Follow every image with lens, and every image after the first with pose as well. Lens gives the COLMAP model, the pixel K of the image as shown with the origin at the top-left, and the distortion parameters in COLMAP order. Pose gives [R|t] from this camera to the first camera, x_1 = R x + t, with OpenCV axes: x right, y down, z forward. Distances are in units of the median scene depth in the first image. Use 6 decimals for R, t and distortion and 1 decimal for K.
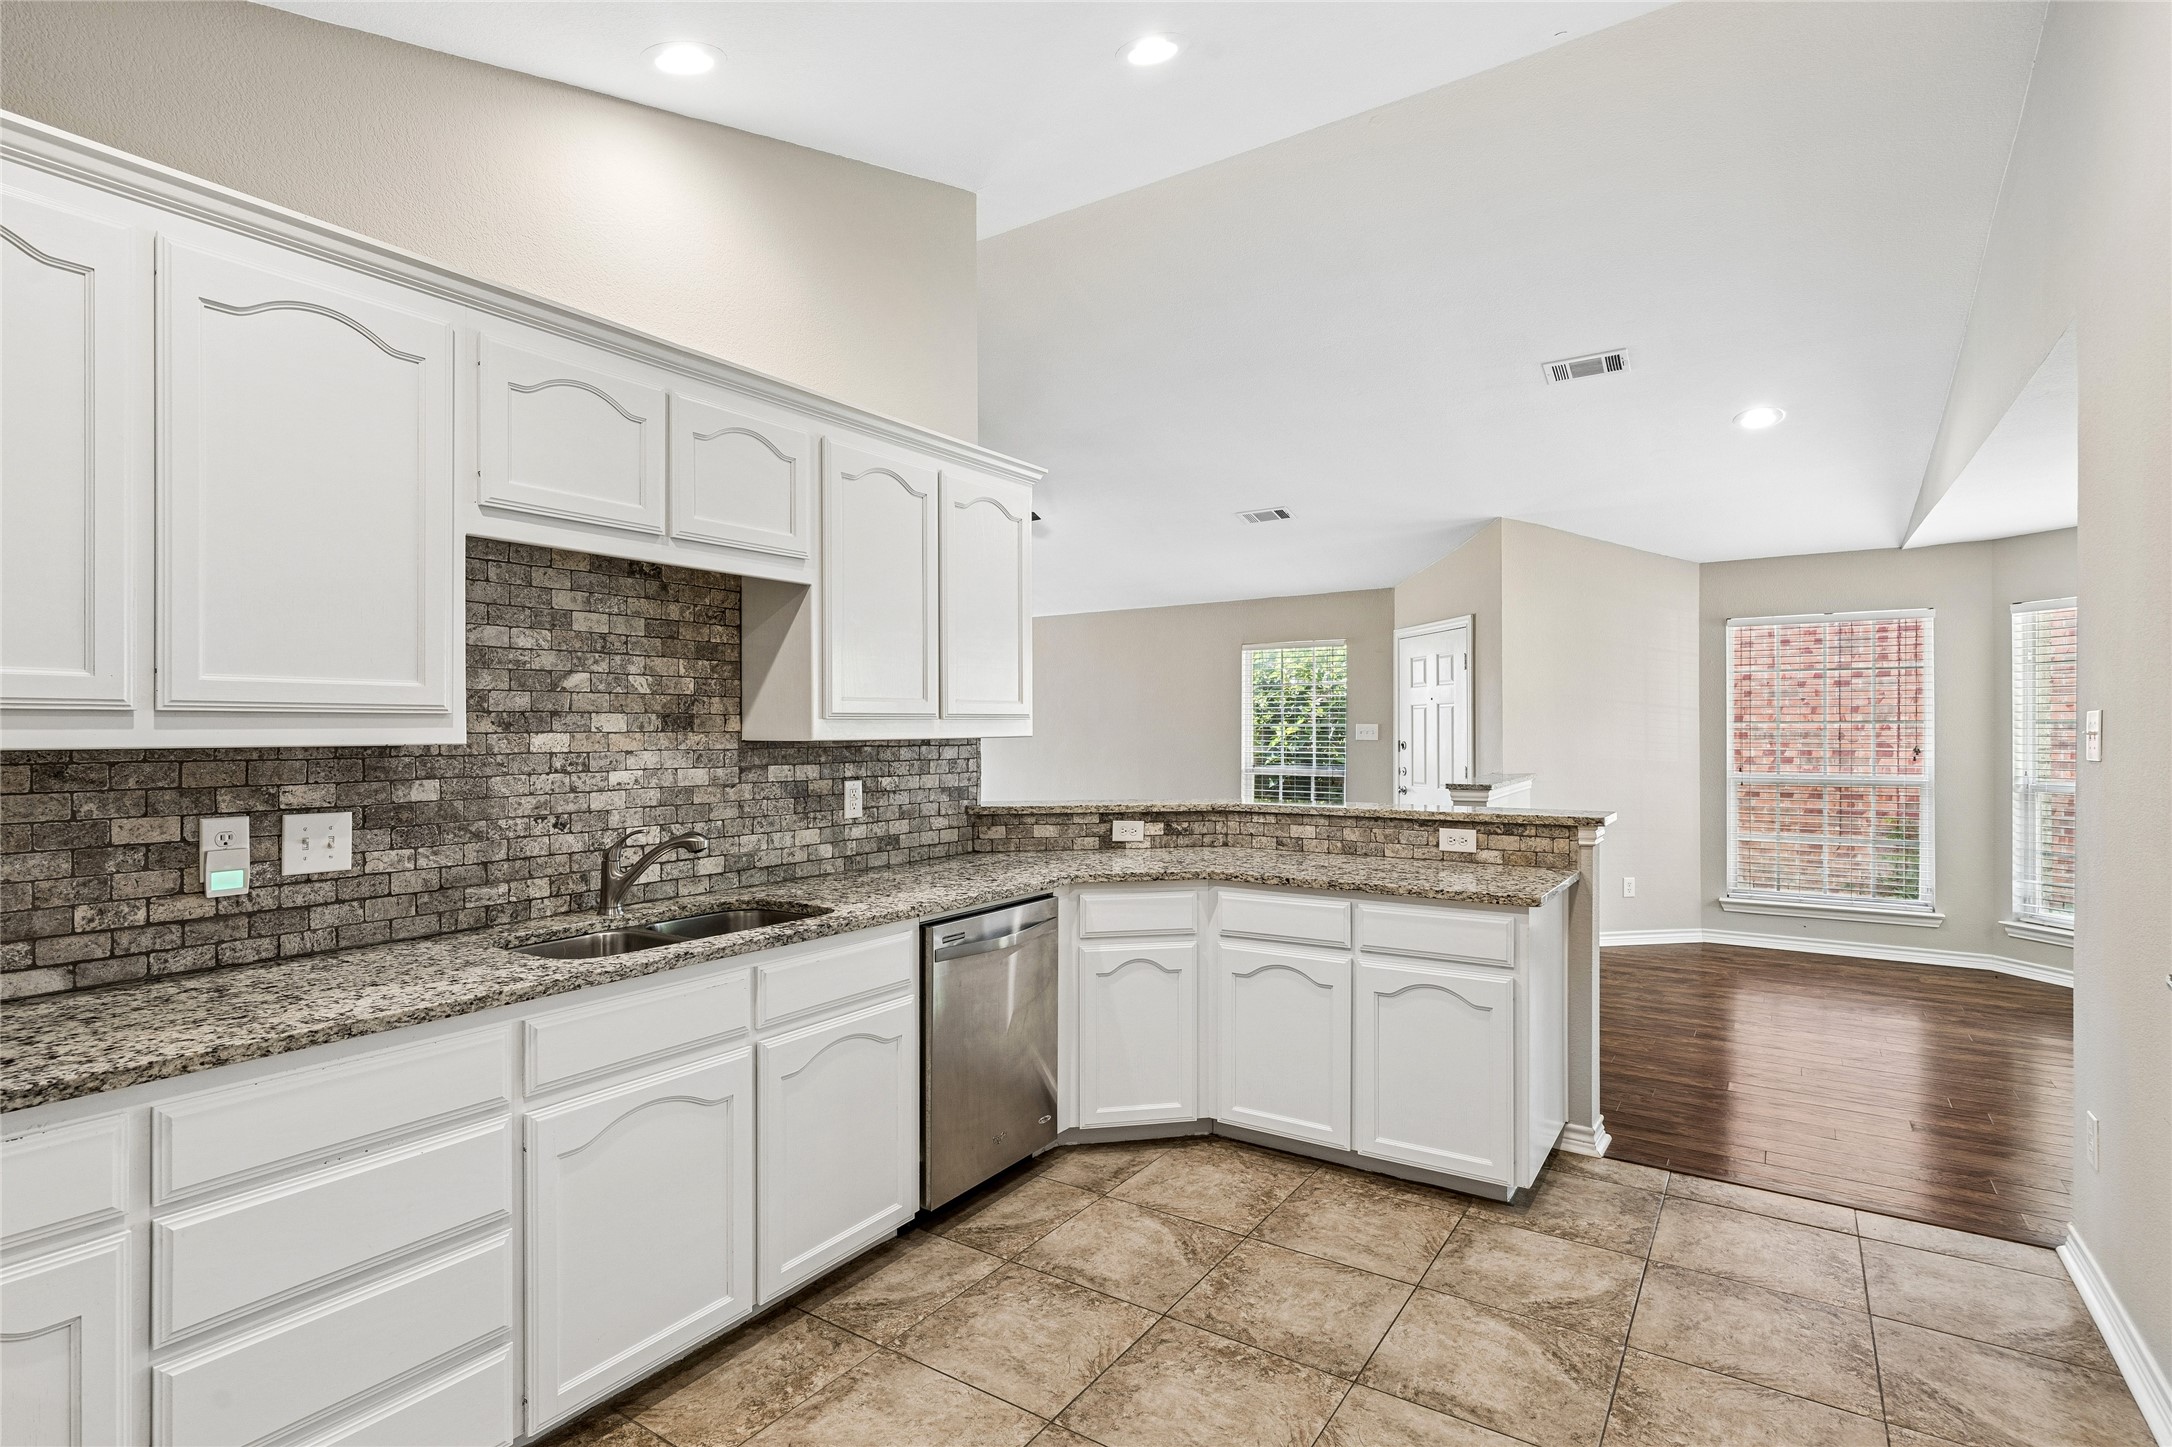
lens RADIAL K [[1050.5, 0, 1073.3], [0, 1050.5, 732.6], [0, 0, 1]] dist [-0.004197, 0.002637]
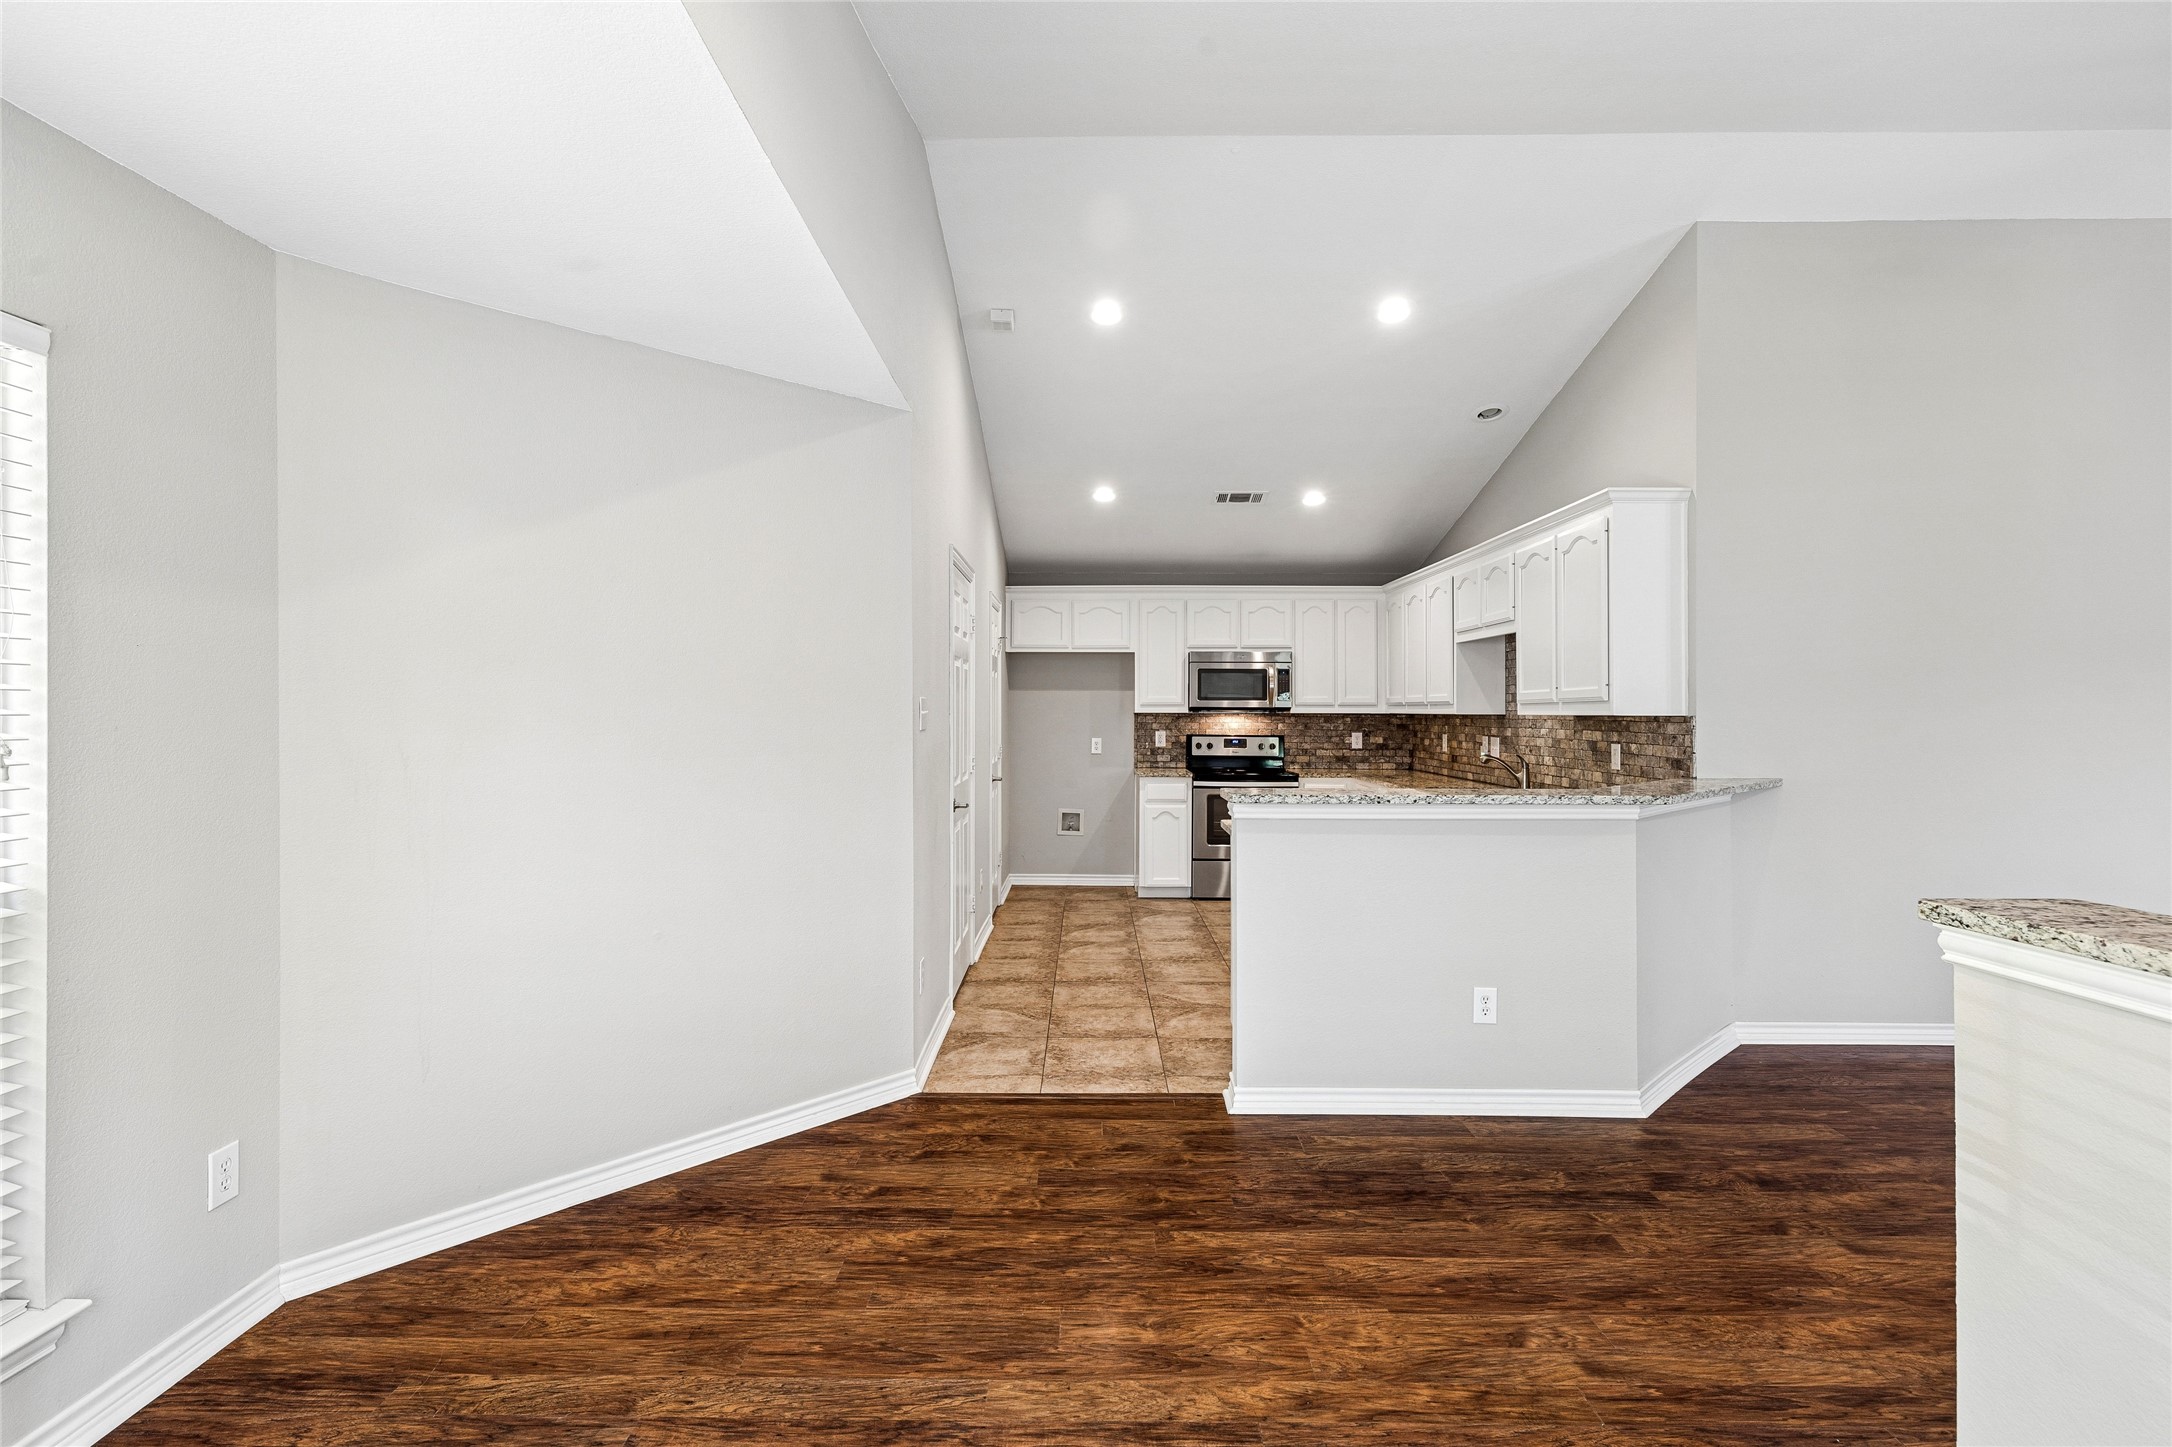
lens RADIAL K [[1050.5, 0, 1082.6], [0, 1050.5, 687.7], [0, 0, 1]] dist [-0.004197, 0.002637]
pose [[-0.831221, -0.011672, -0.555819, 1.541565], [-0.001633, 0.999827, -0.018553, -0.005380], [0.555939, -0.014514, -0.831096, 2.278151]]
